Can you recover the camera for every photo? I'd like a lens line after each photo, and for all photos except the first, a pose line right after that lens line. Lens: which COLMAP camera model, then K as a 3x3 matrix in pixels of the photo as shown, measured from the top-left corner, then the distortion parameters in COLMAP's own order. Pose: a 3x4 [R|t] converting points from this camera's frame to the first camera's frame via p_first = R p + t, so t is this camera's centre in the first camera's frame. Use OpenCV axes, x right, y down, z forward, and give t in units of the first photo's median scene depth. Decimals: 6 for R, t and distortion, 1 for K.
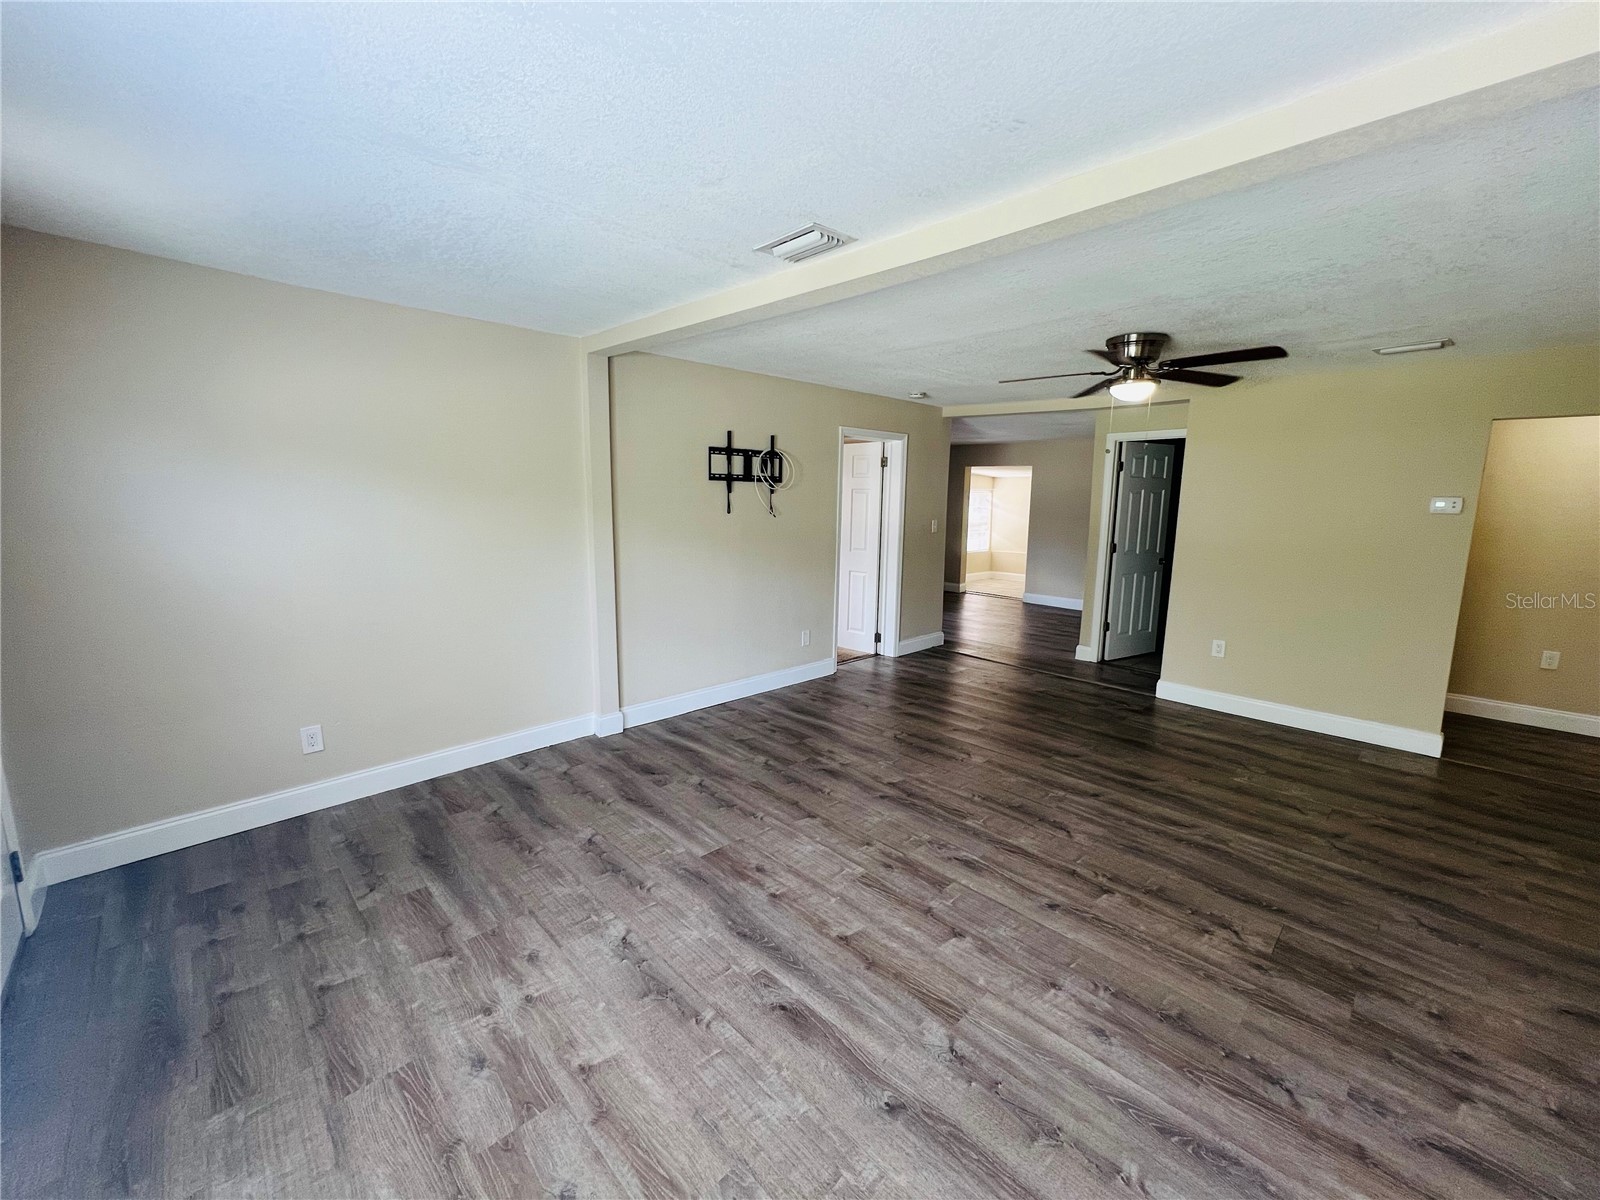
lens RADIAL K [[640.2, 0, 800.5], [0, 640.2, 597.9], [0, 0, 1]] dist [-0.001092, 0.000659]
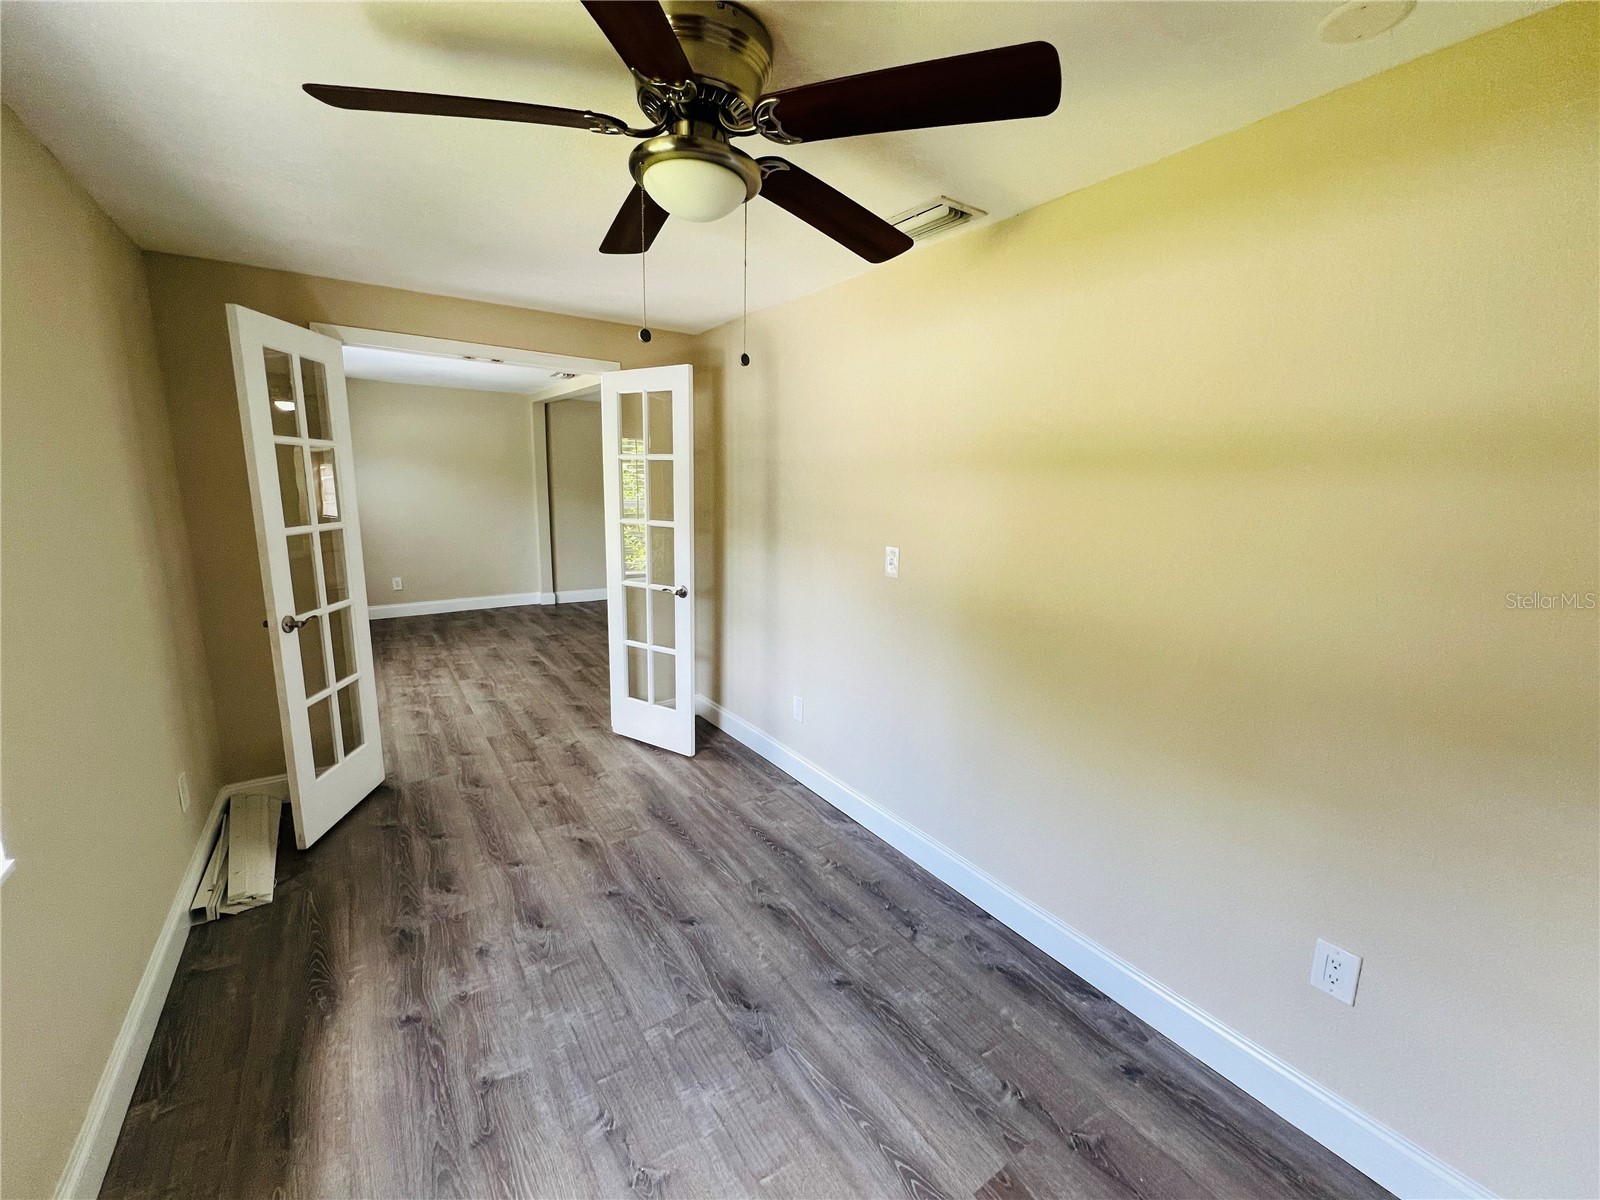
lens RADIAL K [[640.2, 0, 785.2], [0, 640.2, 583.6], [0, 0, 1]] dist [-0.001092, 0.000659]
pose [[0.984223, 0.035179, -0.173398, 0.860894], [-0.036109, 0.999345, -0.002211, 0.160929], [0.173206, 0.008437, 0.984849, -0.868658]]
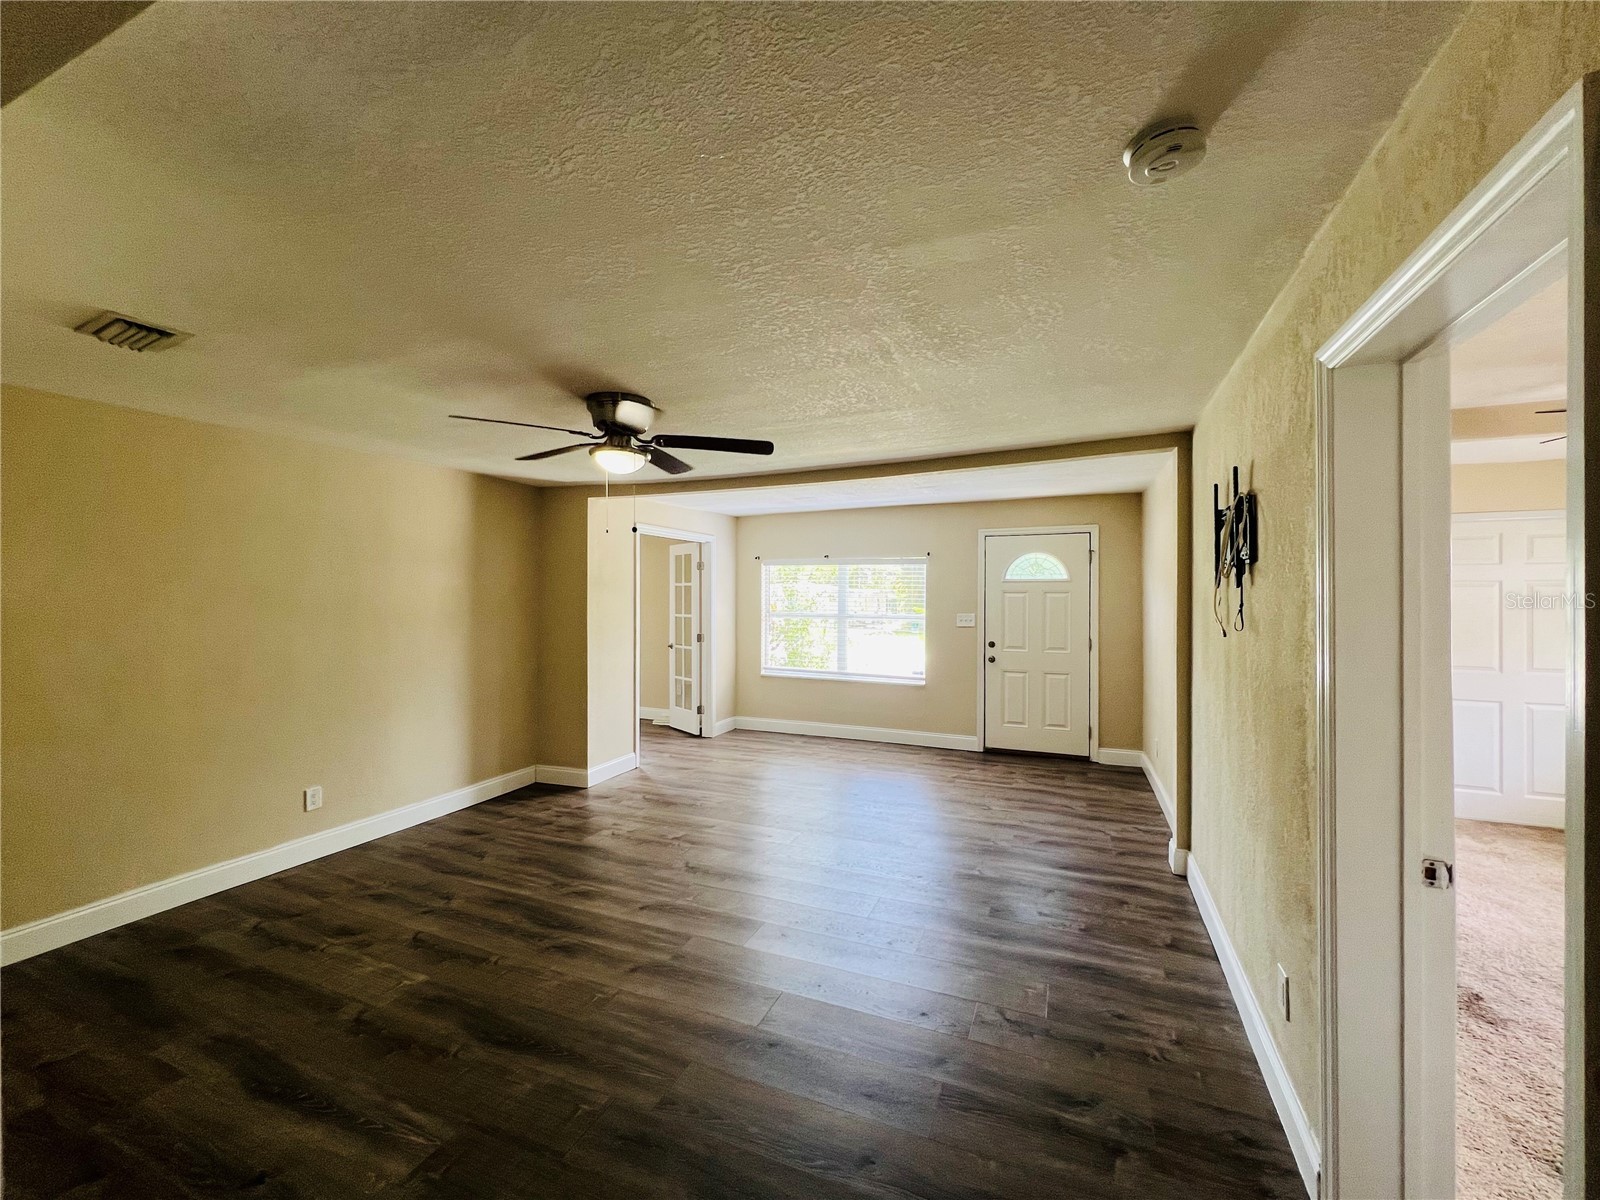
lens RADIAL K [[642.8, 0, 800.9], [0, 642.8, 595.2], [0, 0, 1]] dist [-0.002749, 0.000920]
pose [[-0.923124, -0.015024, -0.384208, 0.622226], [-0.074471, 0.987301, 0.140323, -0.287706], [0.377221, 0.158148, -0.912520, 1.886405]]
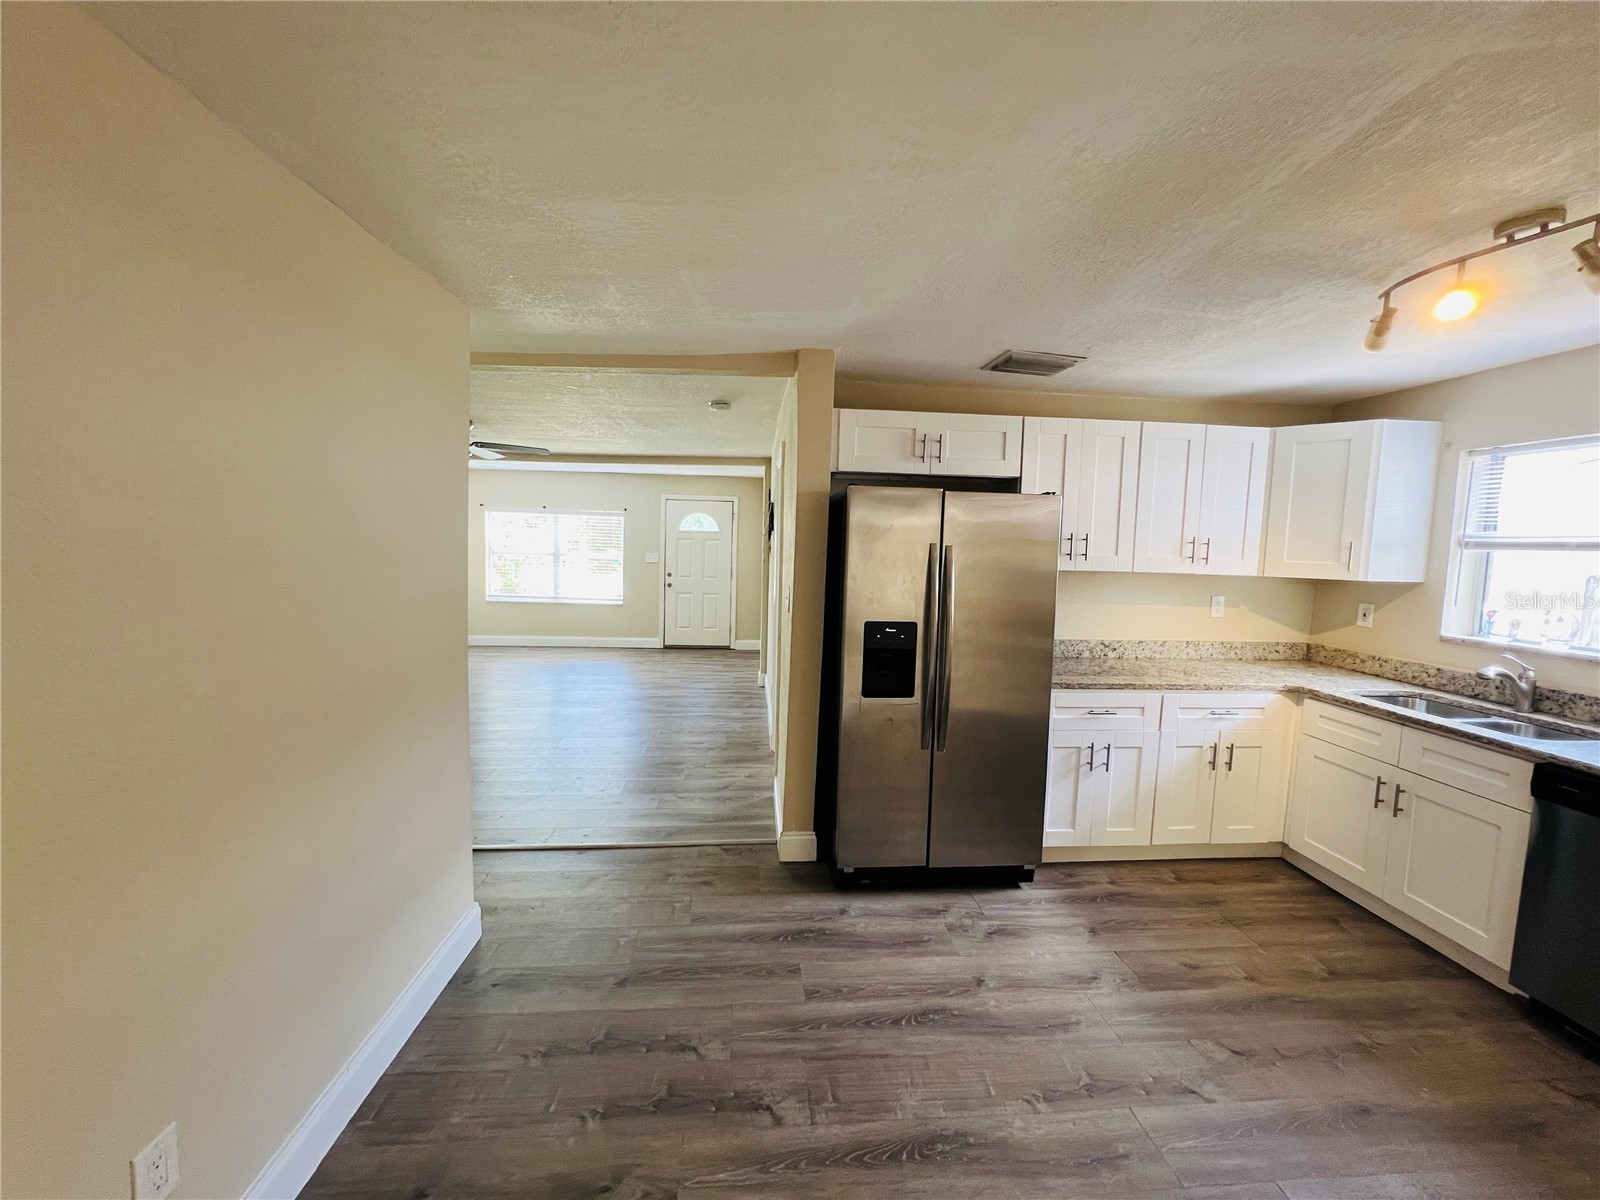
lens RADIAL K [[640.2, 0, 801.3], [0, 640.2, 598.5], [0, 0, 1]] dist [-0.001092, 0.000659]
pose [[-0.634976, 0.034950, -0.771741, 1.128491], [-0.157071, 0.972269, 0.173267, -0.384477], [0.756396, 0.231238, -0.611878, 2.514893]]
